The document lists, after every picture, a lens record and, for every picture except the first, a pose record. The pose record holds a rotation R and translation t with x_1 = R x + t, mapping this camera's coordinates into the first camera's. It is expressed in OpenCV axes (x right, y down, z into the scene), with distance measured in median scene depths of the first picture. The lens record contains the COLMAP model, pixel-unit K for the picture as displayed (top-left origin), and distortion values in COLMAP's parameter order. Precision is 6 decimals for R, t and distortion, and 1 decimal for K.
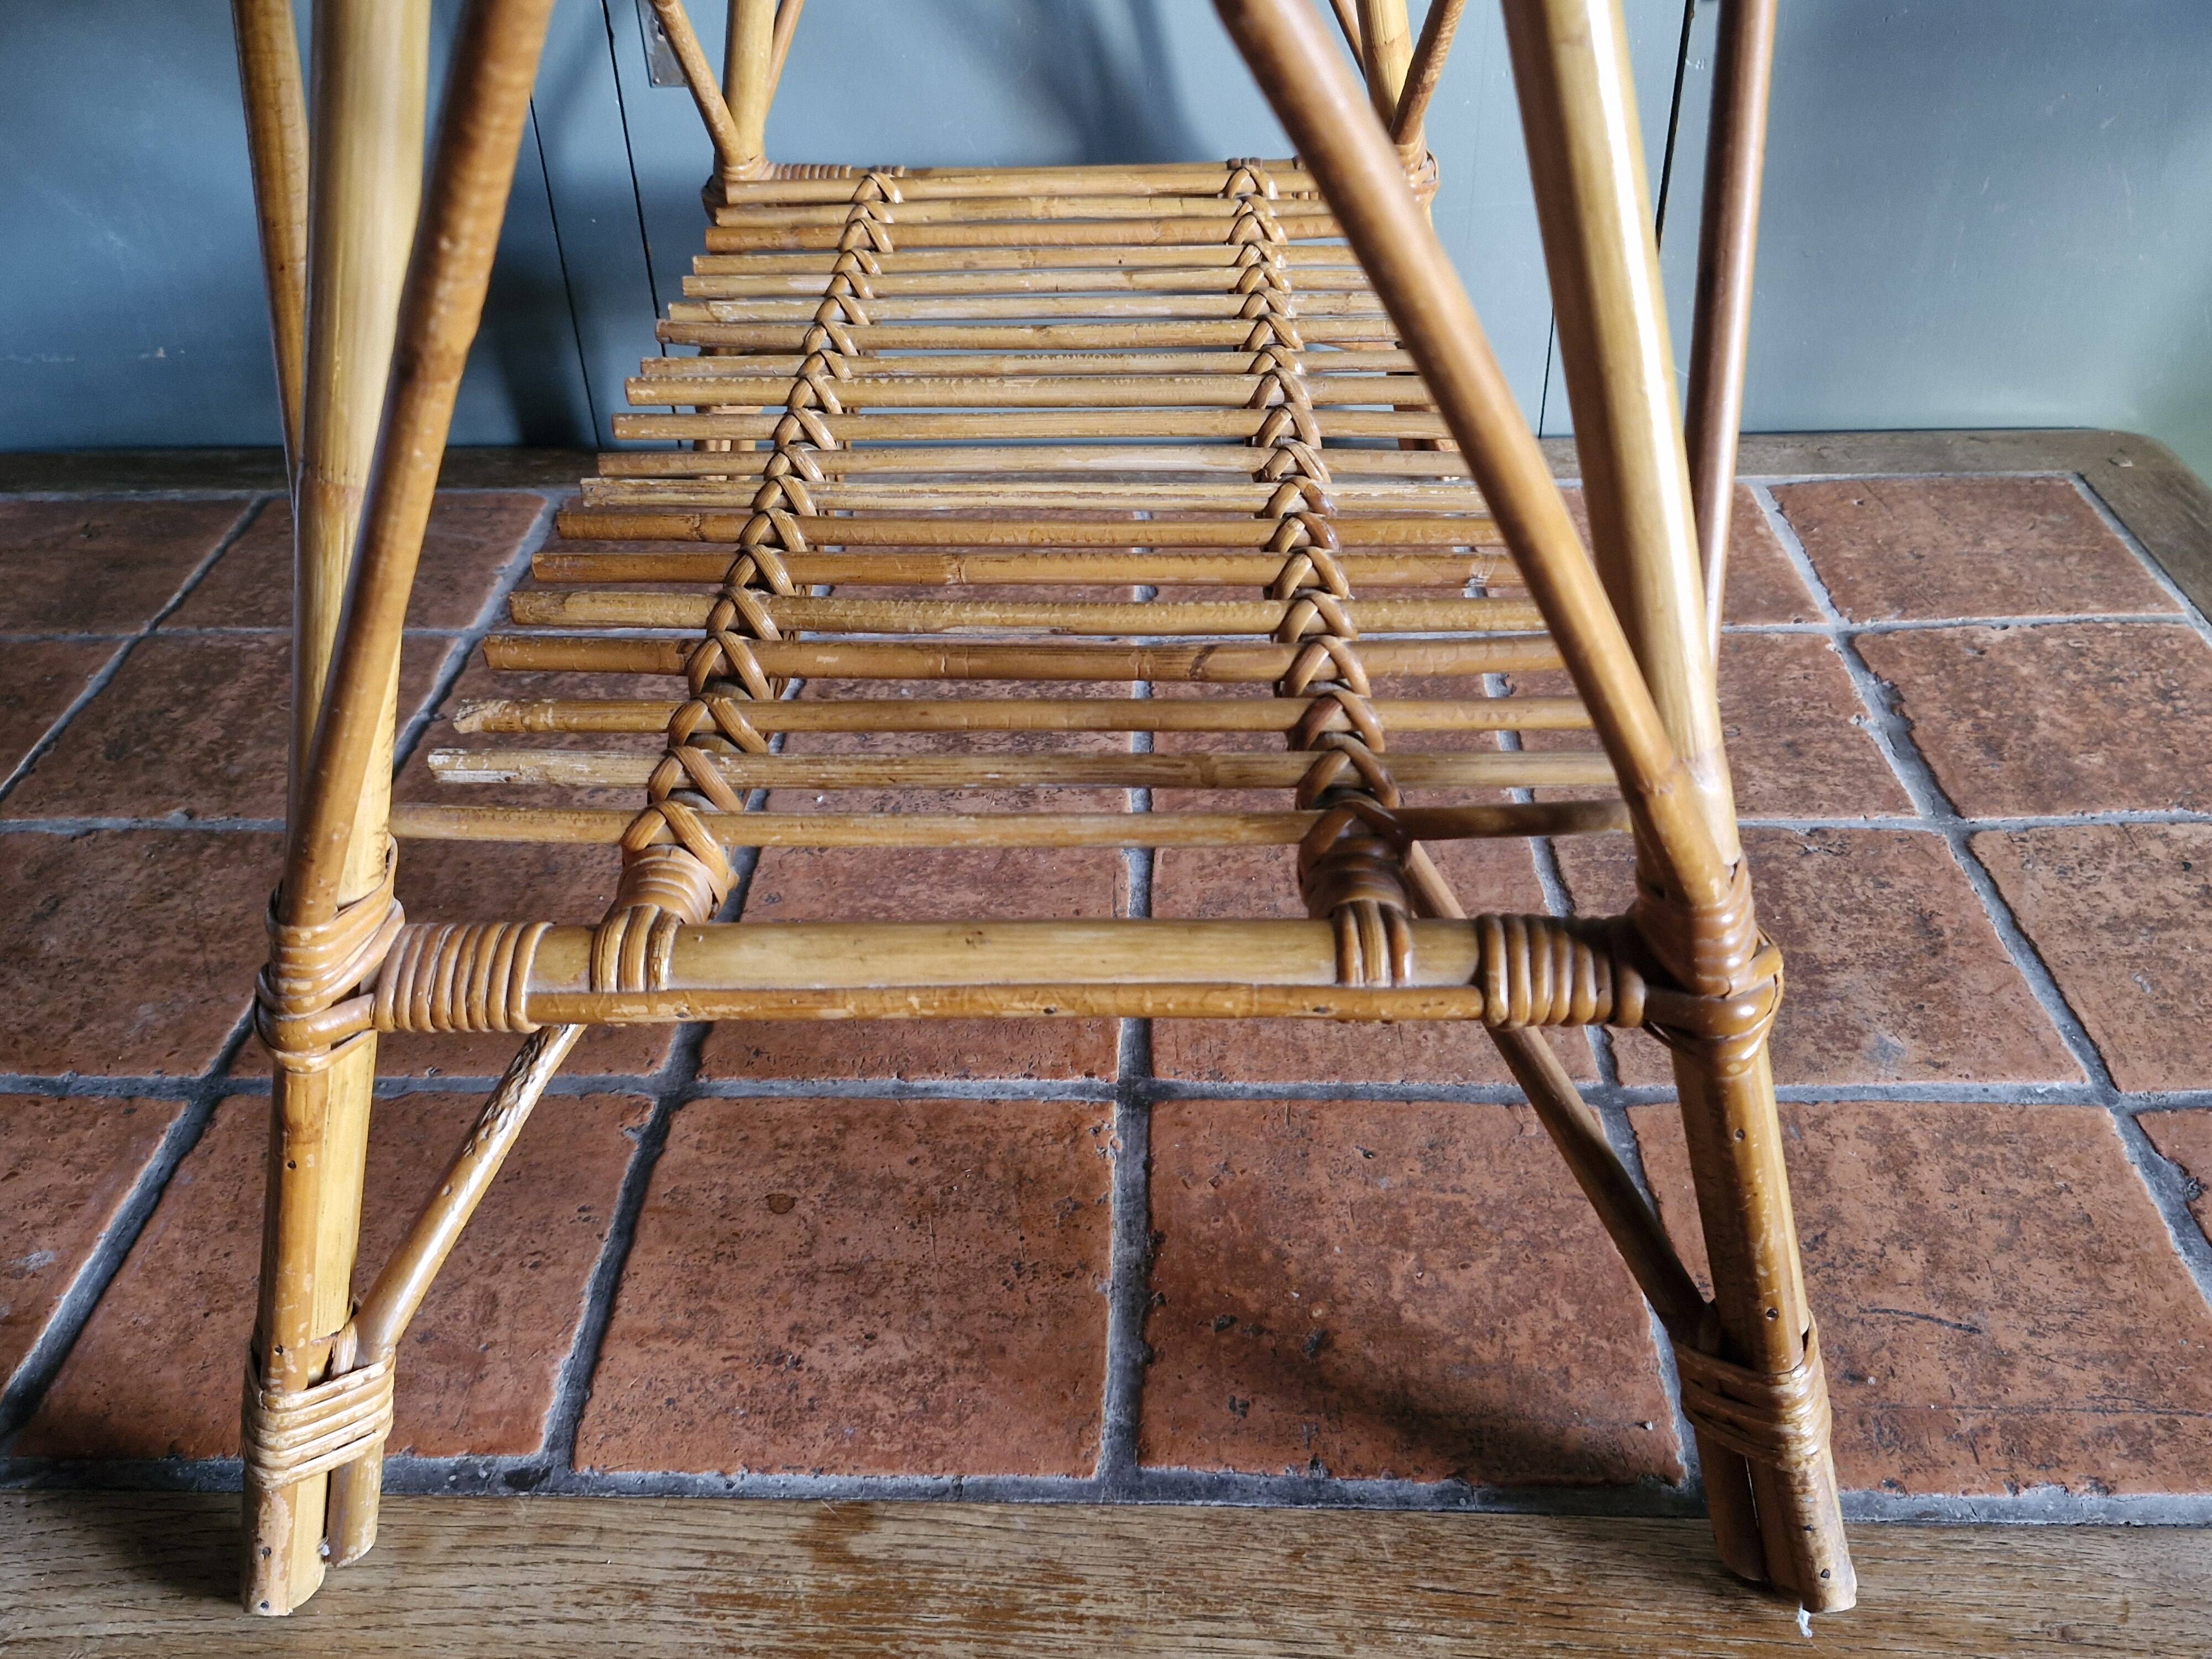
lens RADIAL K [[1974.0, 0, 1062.5], [0, 1974.0, 826.7], [0, 0, 1]] dist [0.125261, -0.206763]
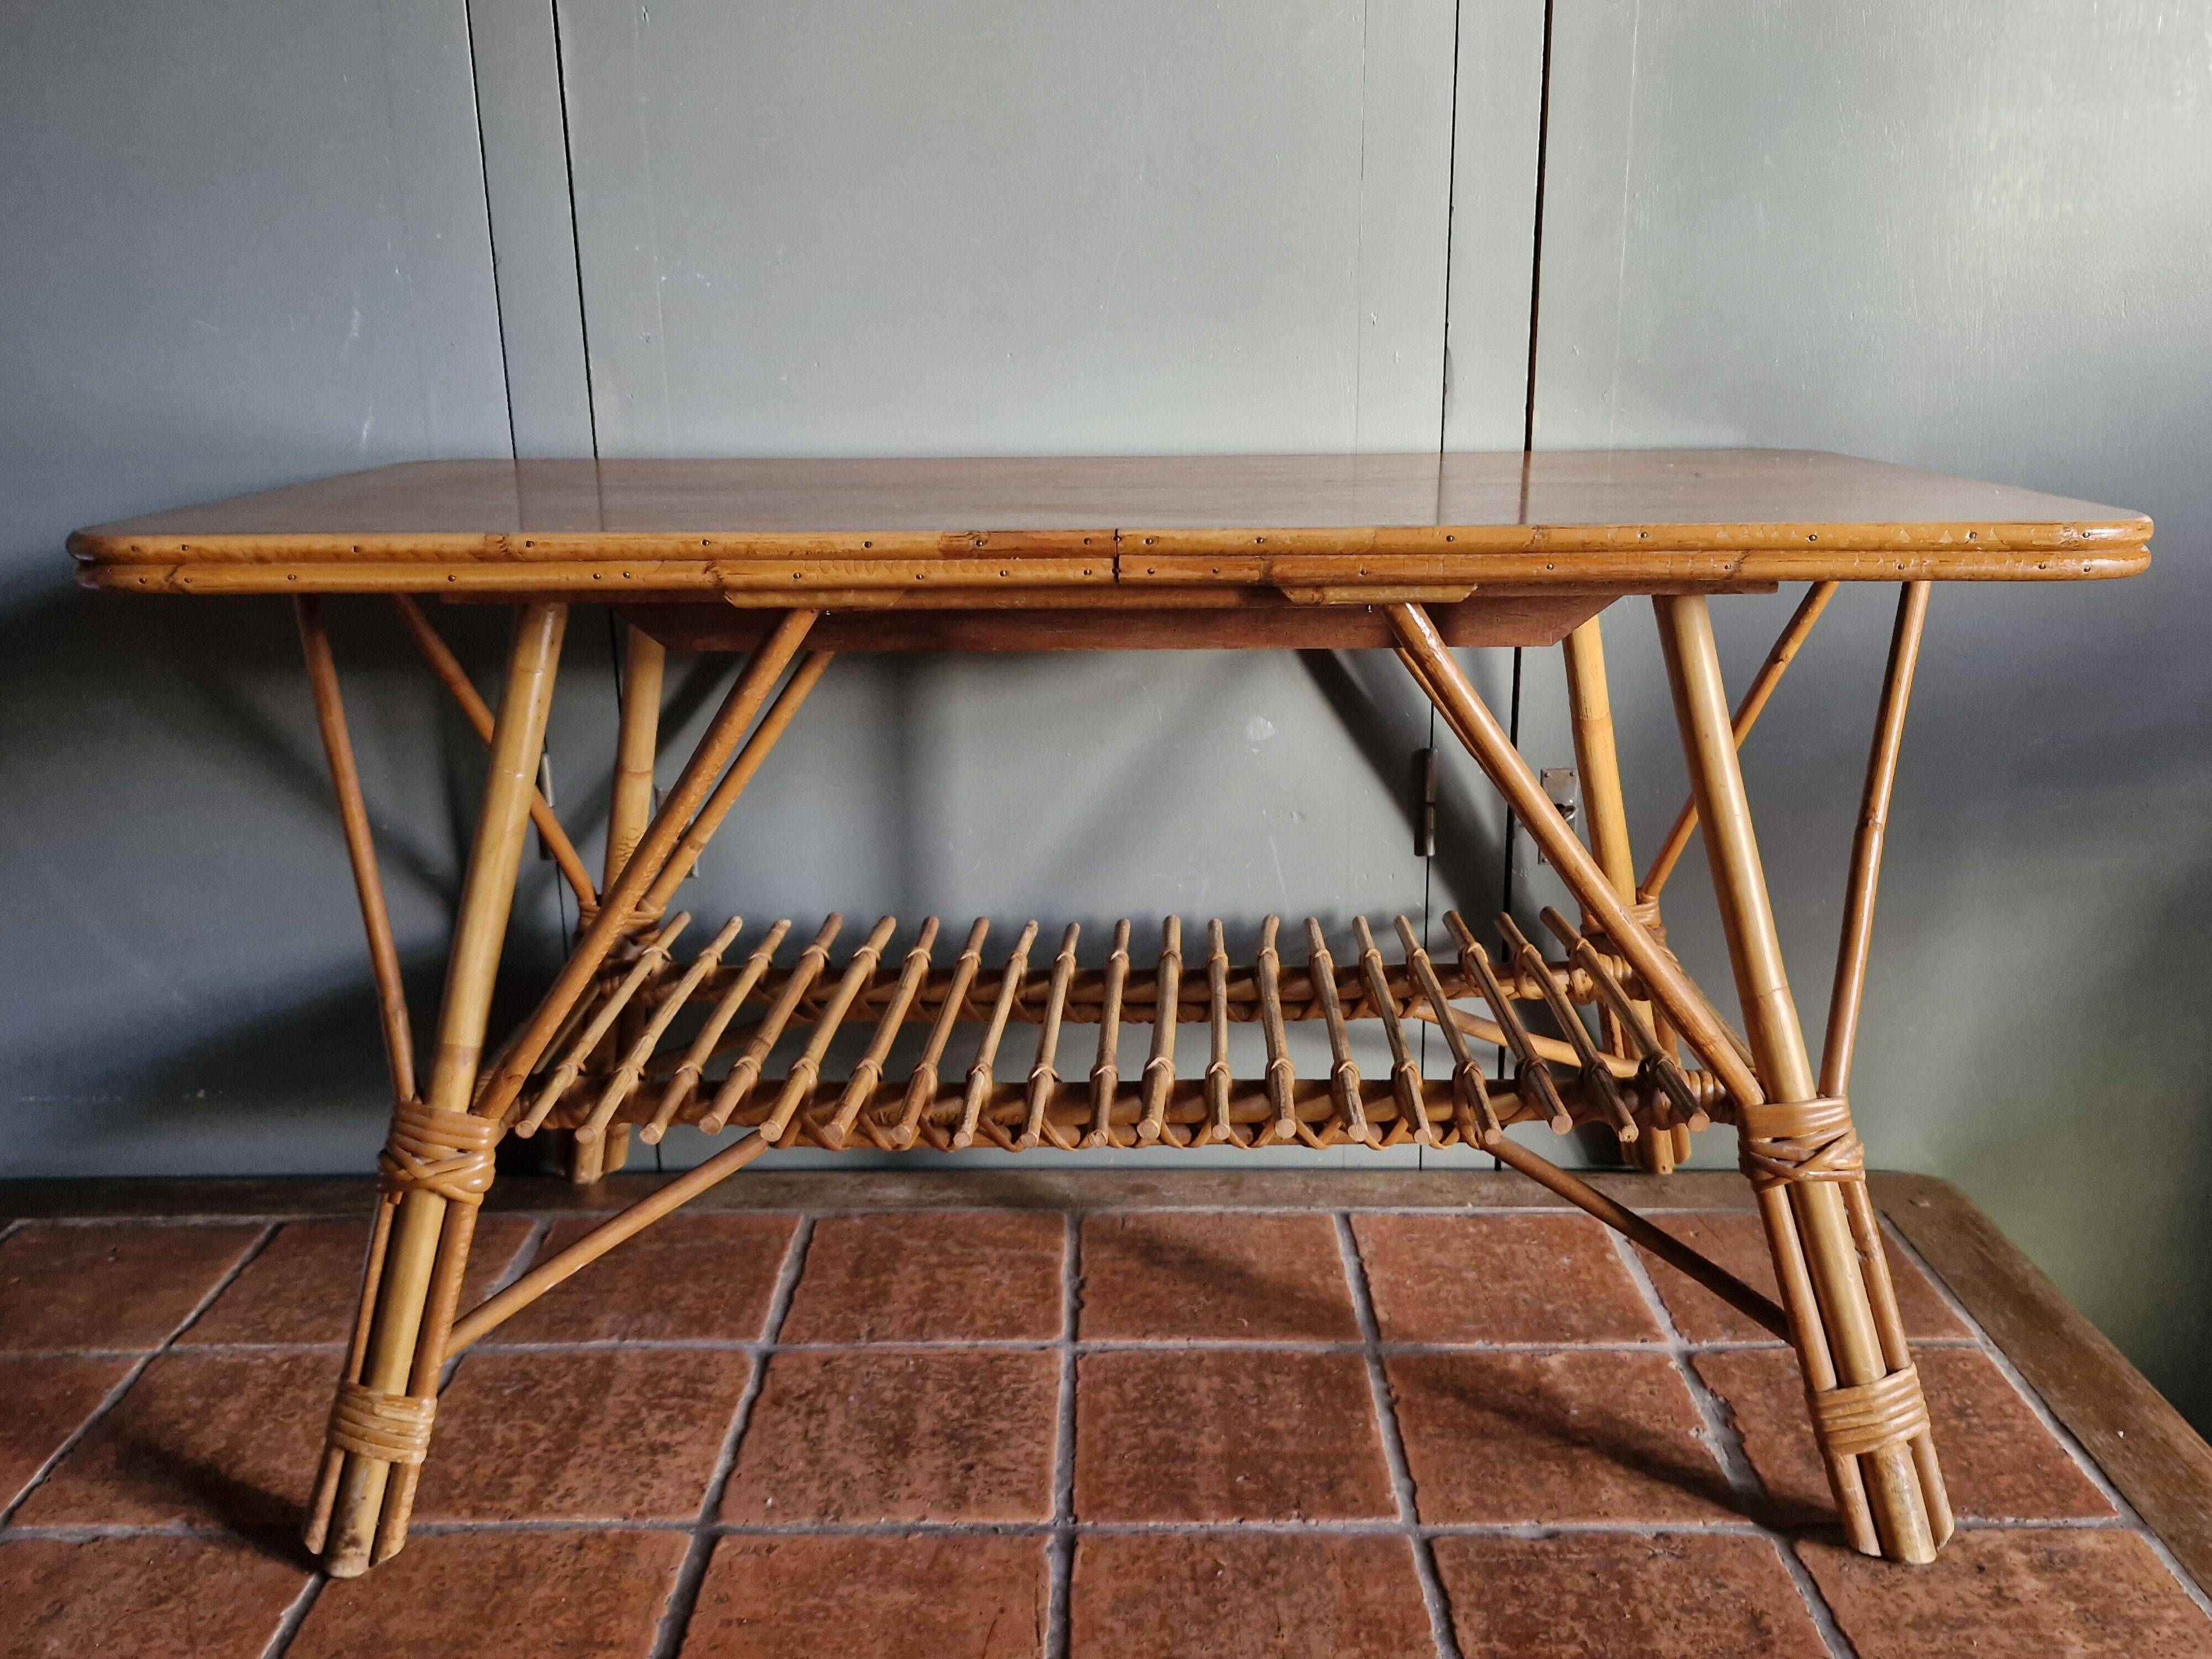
lens RADIAL K [[1974.0, 0, 1086.4], [0, 1974.0, 841.1], [0, 0, 1]] dist [0.125261, -0.206763]
pose [[0.999411, 0.011575, 0.032308, 0.013944], [-0.000046, 0.941853, -0.336025, 0.014461], [-0.034319, 0.335826, 0.941299, -0.190136]]
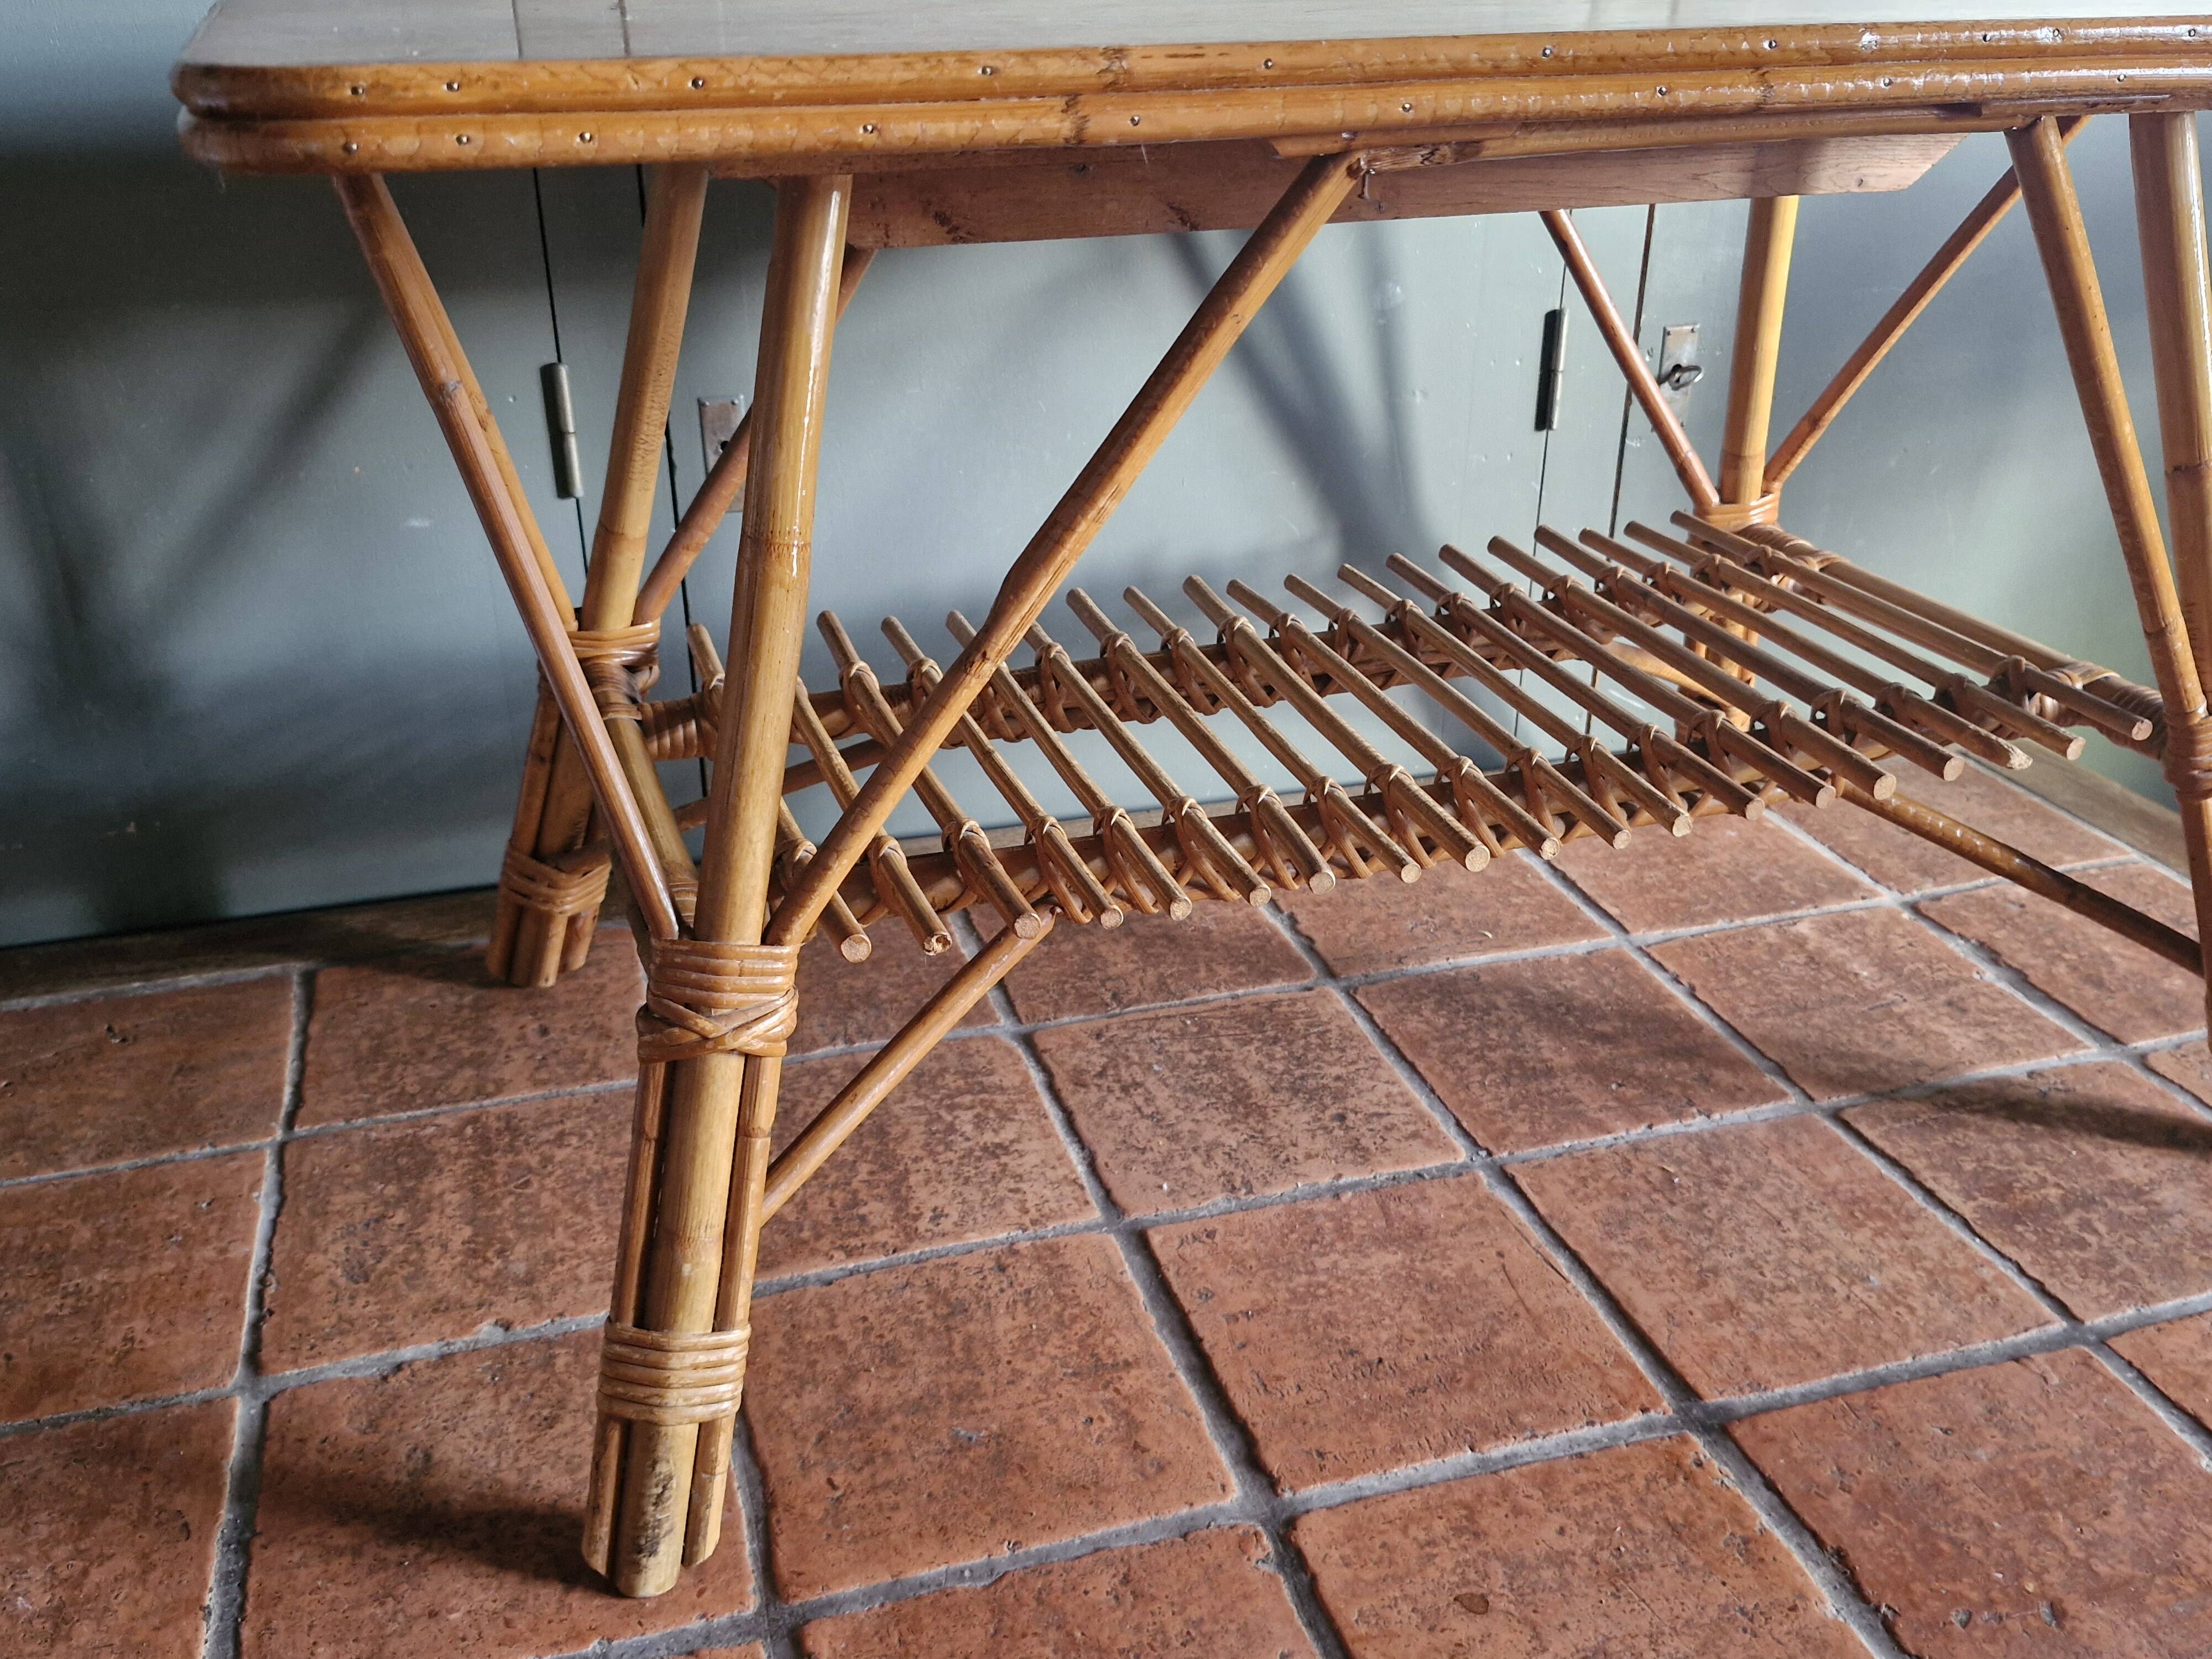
lens RADIAL K [[1974.0, 0, 1083.9], [0, 1974.0, 839.1], [0, 0, 1]] dist [0.125261, -0.206763]
pose [[0.944337, -0.109313, 0.310289, -0.496804], [0.159982, 0.976737, -0.142793, -0.054282], [-0.287462, 0.184485, 0.939857, 0.061712]]
